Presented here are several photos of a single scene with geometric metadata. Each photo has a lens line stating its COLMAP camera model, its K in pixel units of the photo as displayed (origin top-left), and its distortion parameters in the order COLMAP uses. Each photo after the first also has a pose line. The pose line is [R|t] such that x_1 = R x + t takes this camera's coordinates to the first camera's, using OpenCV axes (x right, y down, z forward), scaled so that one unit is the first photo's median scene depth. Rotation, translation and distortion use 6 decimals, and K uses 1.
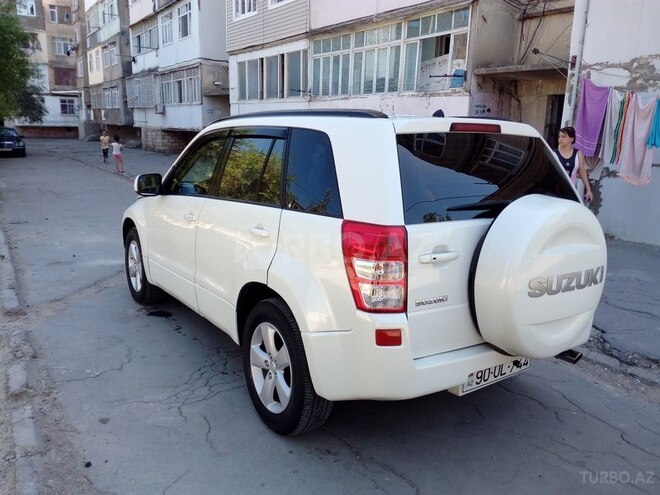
lens RADIAL K [[551.6, 0, 338.5], [0, 551.6, 246.2], [0, 0, 1]] dist [0.056101, -0.099702]
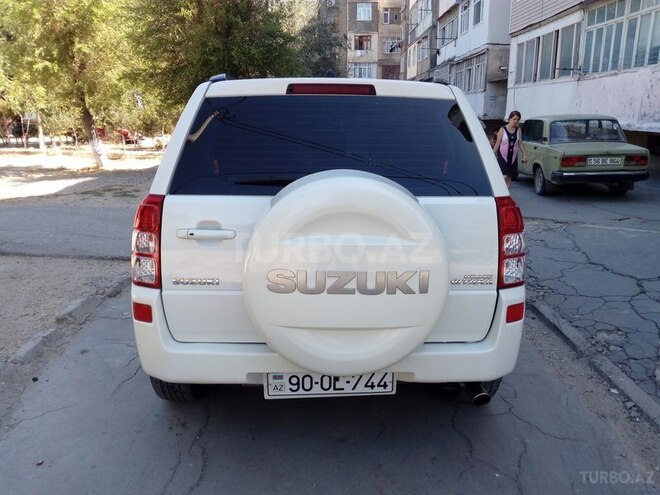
lens RADIAL K [[551.6, 0, 338.5], [0, 551.6, 246.2], [0, 0, 1]] dist [0.056101, -0.099702]
pose [[0.840798, 0.101540, -0.531741, 0.166645], [-0.092598, 0.994751, 0.043539, -0.003860], [0.533371, 0.012631, 0.845787, 0.070620]]
